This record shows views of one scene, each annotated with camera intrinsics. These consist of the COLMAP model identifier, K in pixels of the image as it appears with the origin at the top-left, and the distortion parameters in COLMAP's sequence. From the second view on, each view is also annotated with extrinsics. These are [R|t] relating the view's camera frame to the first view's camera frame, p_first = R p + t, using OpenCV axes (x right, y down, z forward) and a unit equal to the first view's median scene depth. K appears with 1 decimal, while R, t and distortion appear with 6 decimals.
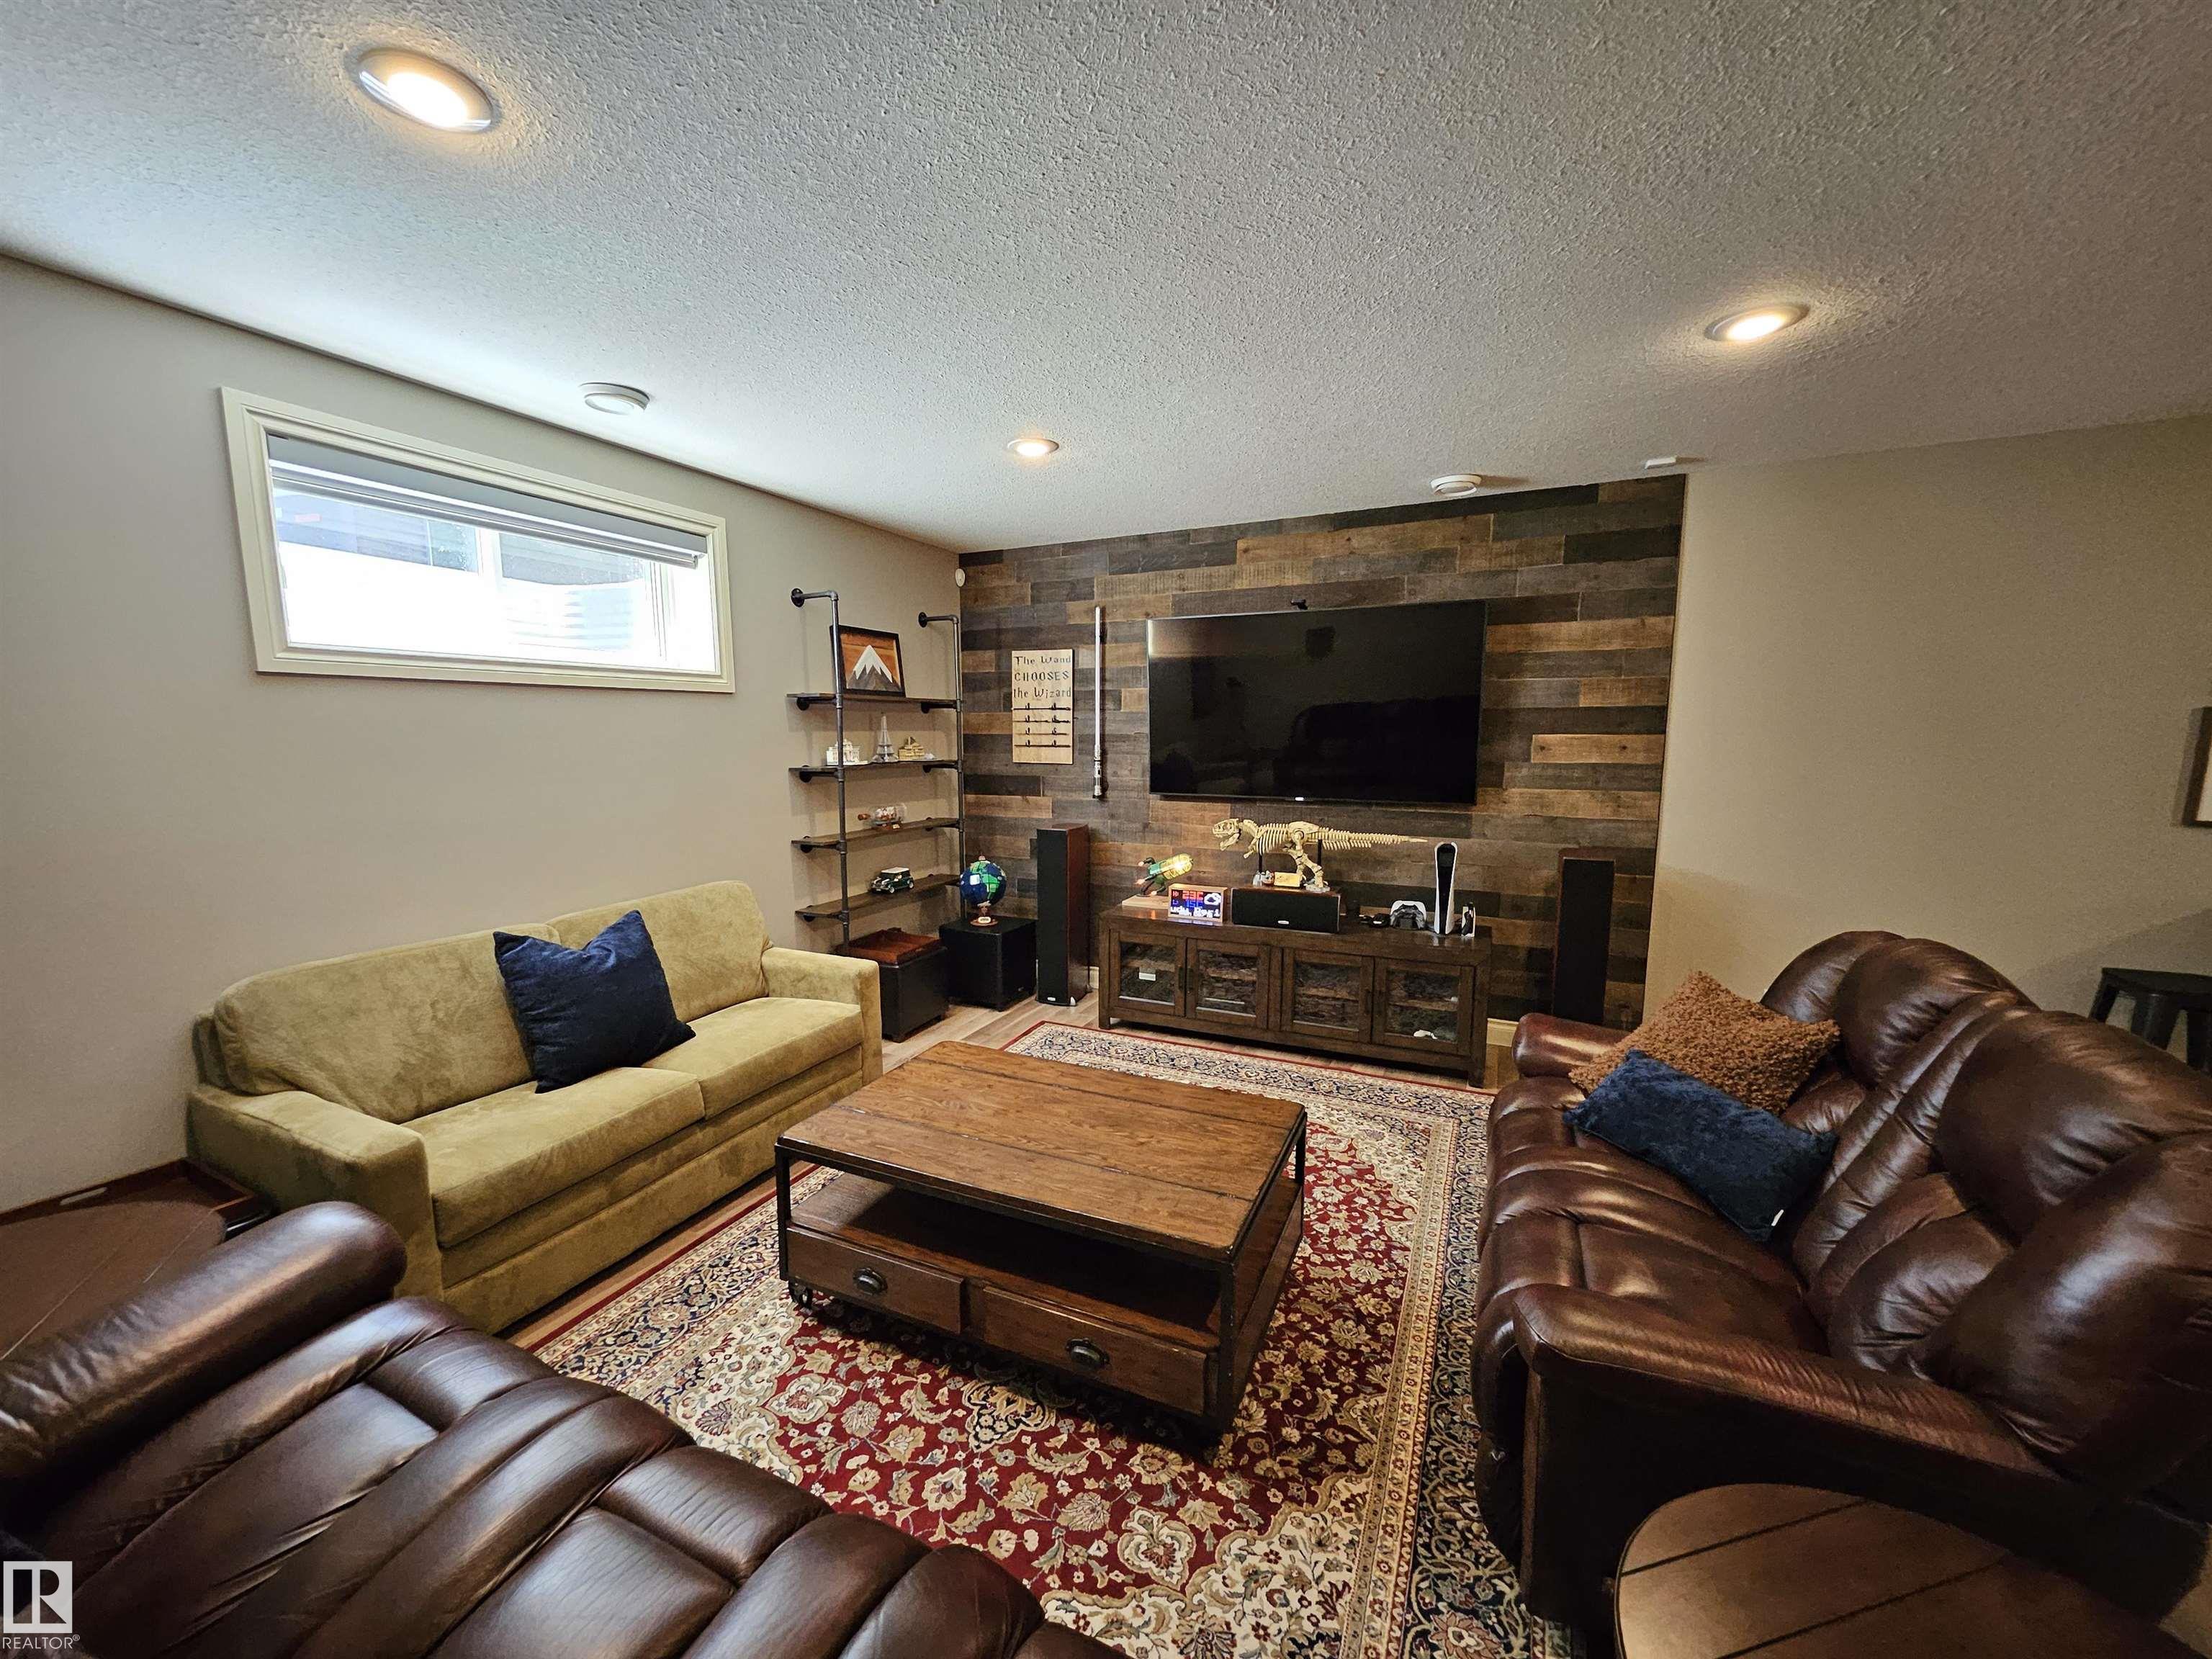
lens RADIAL K [[866.1, 0, 1089.5], [0, 866.1, 839.5], [0, 0, 1]] dist [0.013890, -0.000014]
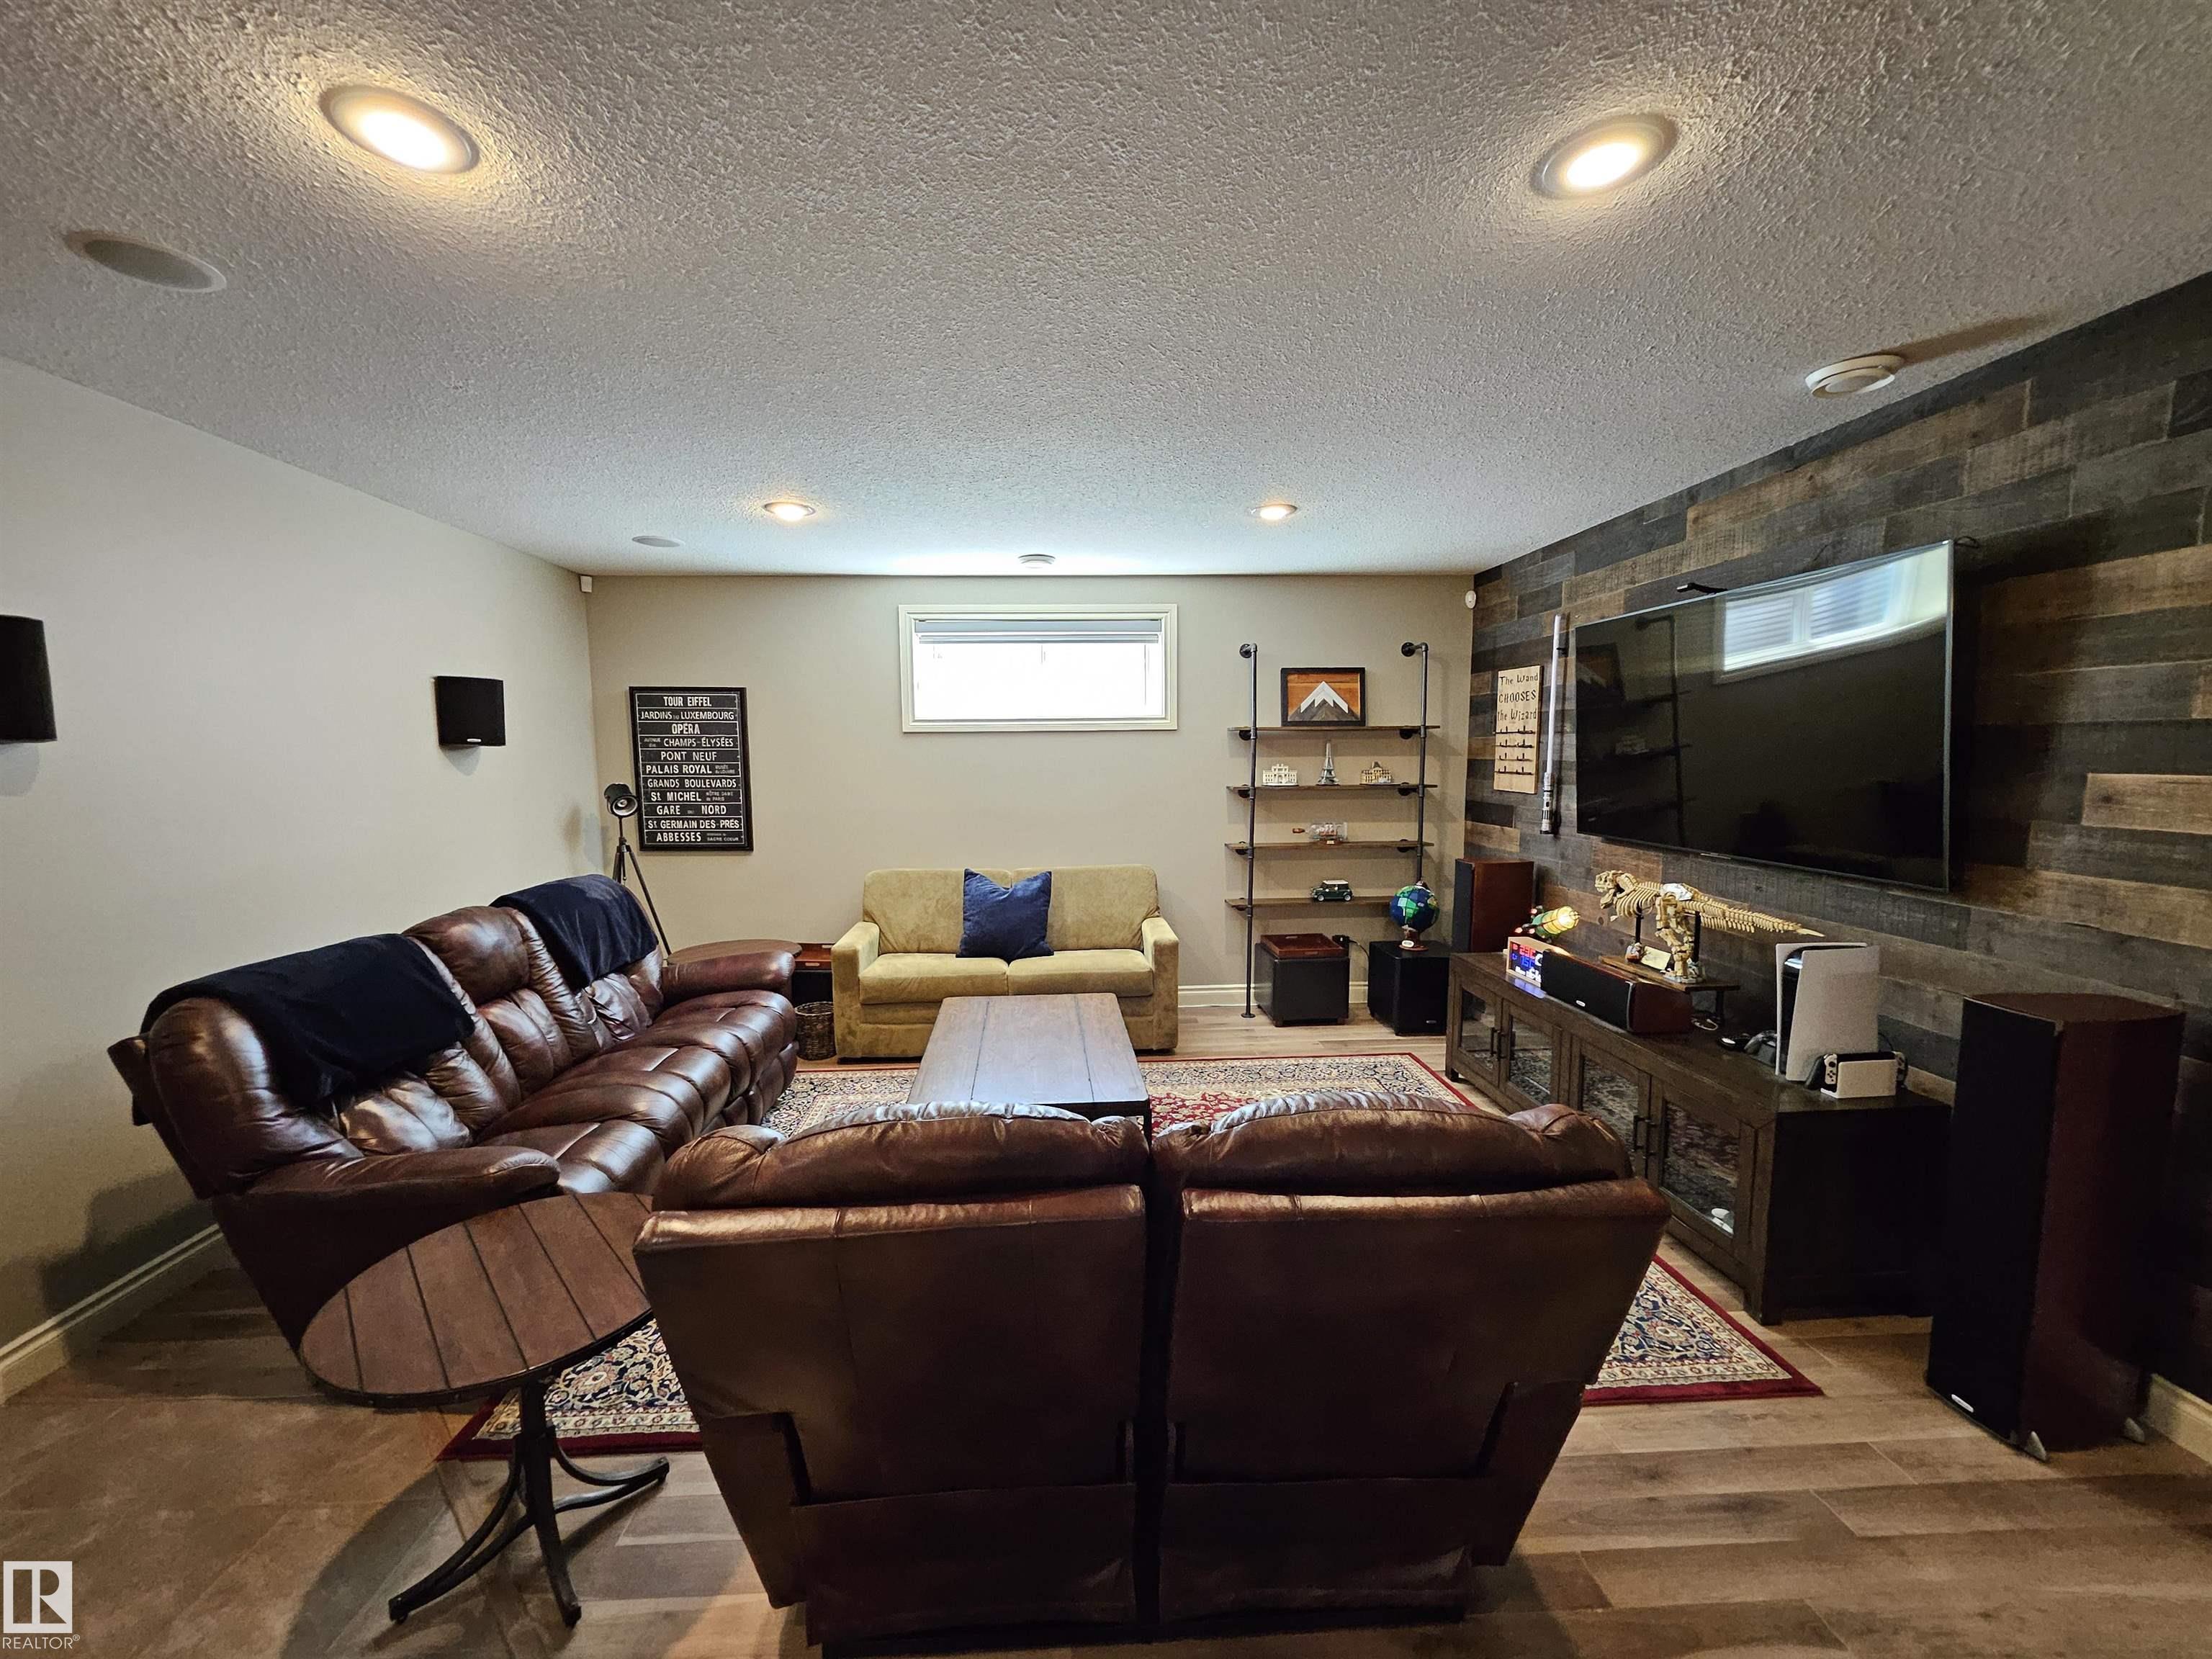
lens RADIAL K [[866.1, 0, 1089.5], [0, 866.1, 839.5], [0, 0, 1]] dist [0.013890, -0.000014]
pose [[0.487498, 0.088739, -0.868603, 0.643696], [-0.102508, 0.993759, 0.043993, -0.039317], [0.867086, 0.067592, 0.493552, 0.199051]]
